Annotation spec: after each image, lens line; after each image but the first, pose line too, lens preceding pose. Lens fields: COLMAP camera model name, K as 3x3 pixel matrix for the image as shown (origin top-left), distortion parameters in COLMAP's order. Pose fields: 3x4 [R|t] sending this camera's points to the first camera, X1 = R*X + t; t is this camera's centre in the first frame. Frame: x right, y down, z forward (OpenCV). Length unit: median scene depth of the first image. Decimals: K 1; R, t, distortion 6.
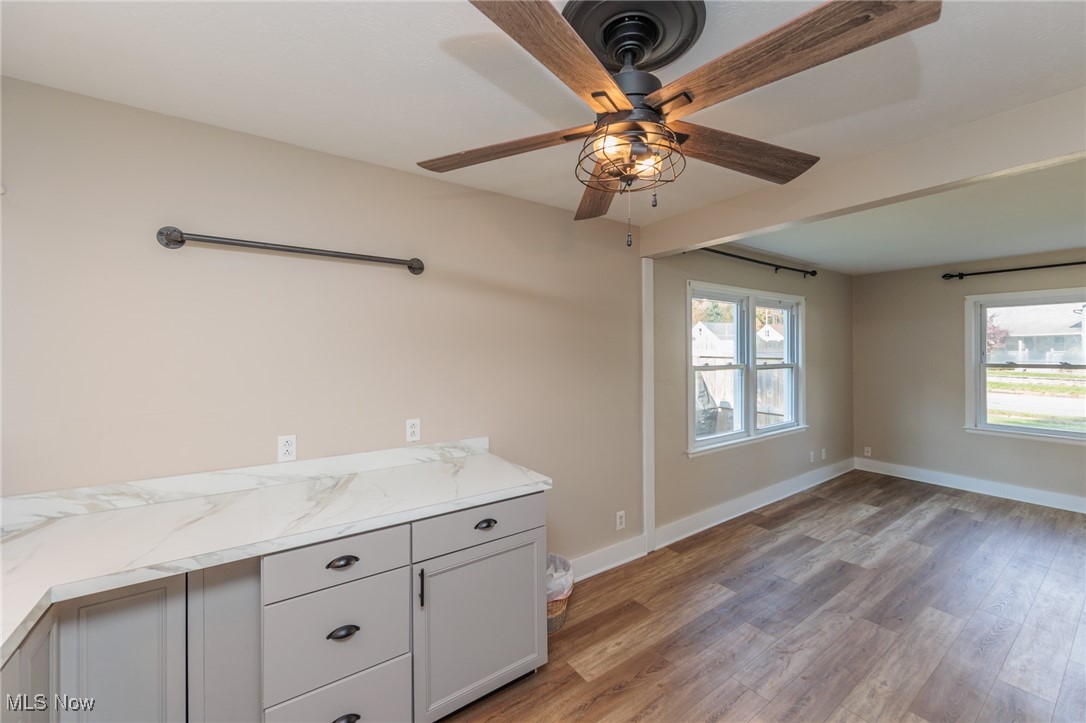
lens RADIAL K [[430.4, 0, 553.0], [0, 430.4, 350.3], [0, 0, 1]] dist [-0.004989, 0.000966]
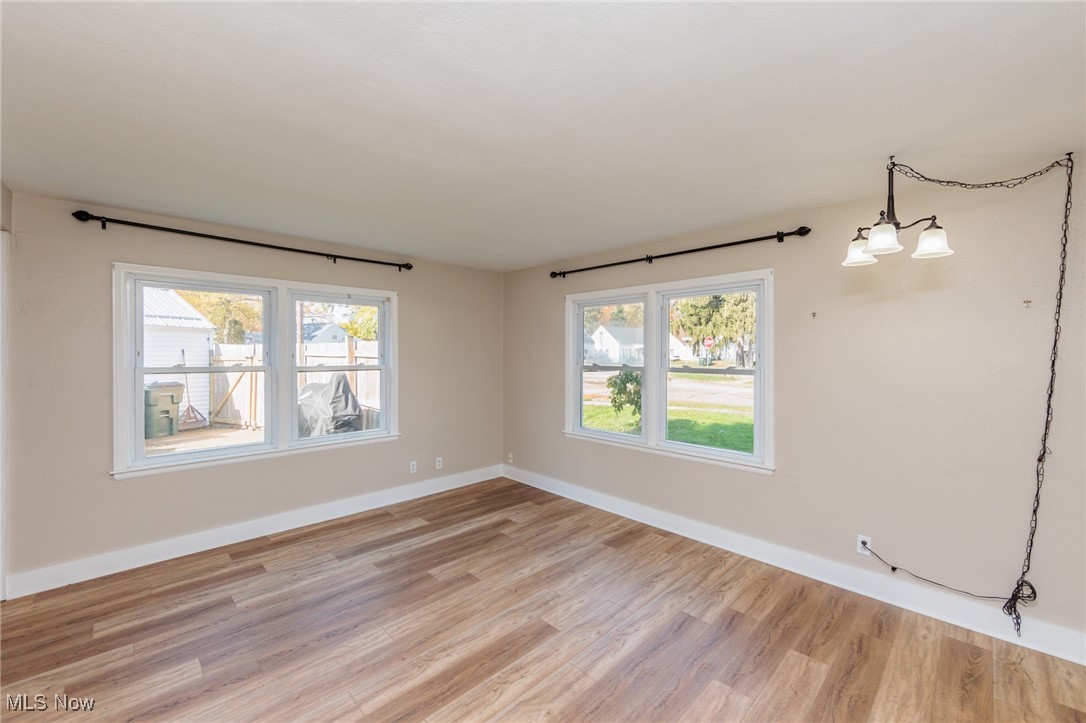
lens RADIAL K [[430.4, 0, 545.9], [0, 430.4, 363.9], [0, 0, 1]] dist [-0.004989, 0.000966]
pose [[0.987406, 0.002586, 0.158187, 1.529390], [-0.006525, 0.999681, 0.024387, 0.005559], [-0.158074, -0.025112, 0.987108, 0.104332]]
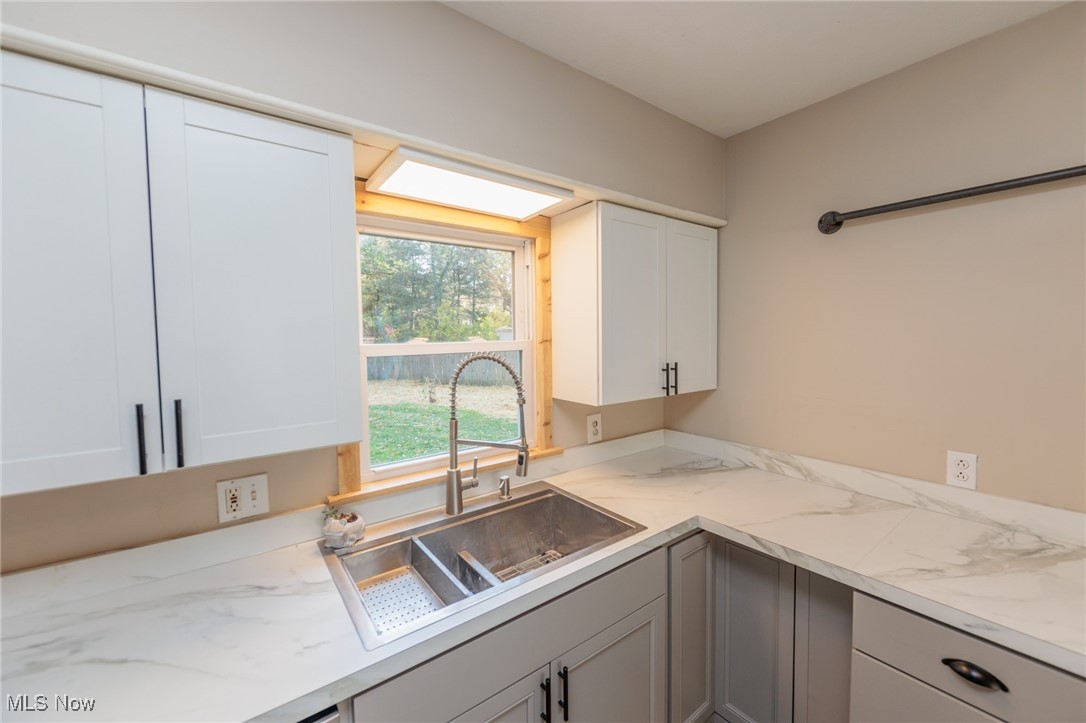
lens RADIAL K [[430.4, 0, 547.0], [0, 430.4, 351.4], [0, 0, 1]] dist [-0.004989, 0.000966]
pose [[0.035439, 0.038752, -0.998620, 0.063482], [0.015838, 0.999101, 0.039332, -0.010765], [0.999246, -0.017210, 0.034793, 0.221965]]
